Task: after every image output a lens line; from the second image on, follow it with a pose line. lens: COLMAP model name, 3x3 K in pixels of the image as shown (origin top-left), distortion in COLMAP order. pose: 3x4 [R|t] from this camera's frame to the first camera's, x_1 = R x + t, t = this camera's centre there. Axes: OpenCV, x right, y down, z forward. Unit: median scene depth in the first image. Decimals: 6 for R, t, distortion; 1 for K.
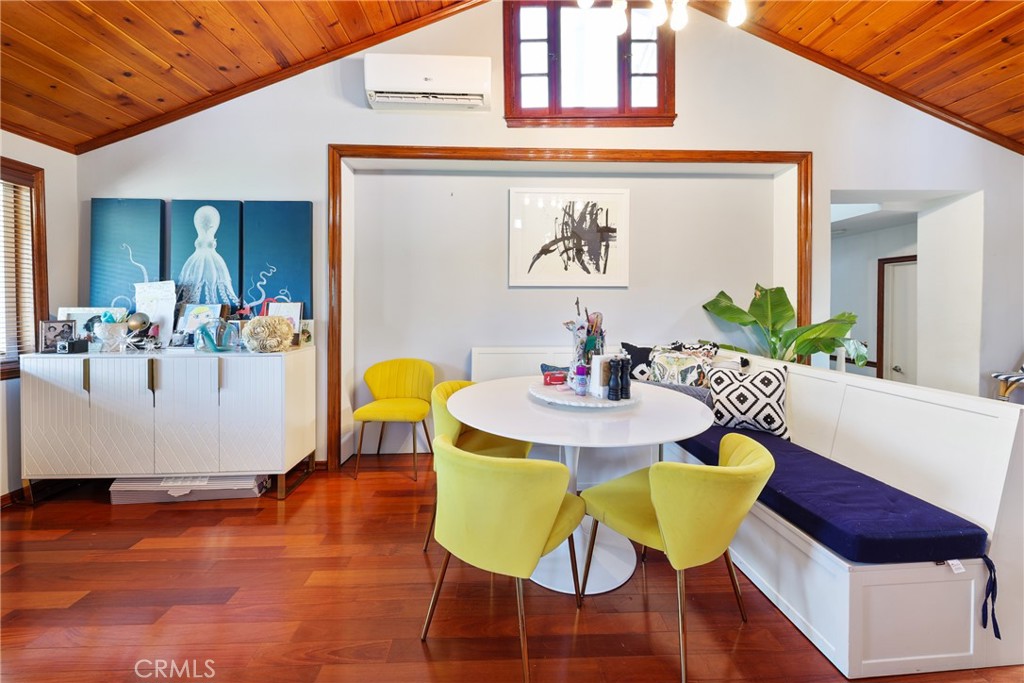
lens RADIAL K [[391.0, 0, 511.1], [0, 391.0, 306.1], [0, 0, 1]] dist [0.000743, -0.000094]
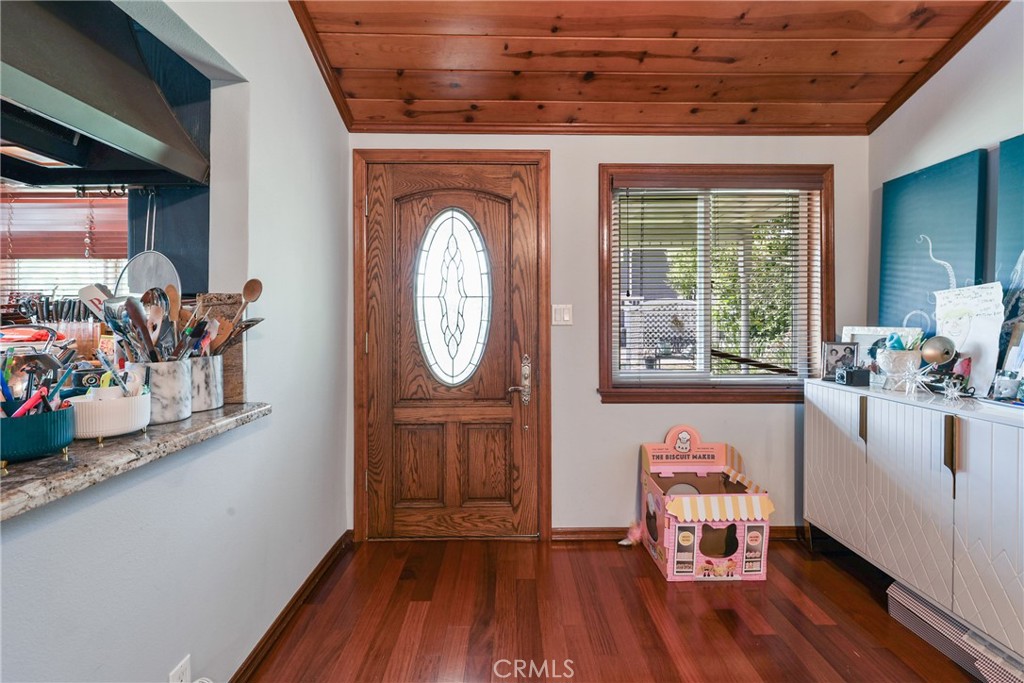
lens RADIAL K [[428.7, 0, 519.7], [0, 428.7, 324.1], [0, 0, 1]] dist [-0.000168, -0.000043]
pose [[-0.013055, 0.010183, -0.999863, -0.243853], [-0.006723, 0.999925, 0.010271, -0.005834], [0.999892, 0.006856, -0.012986, 0.328553]]
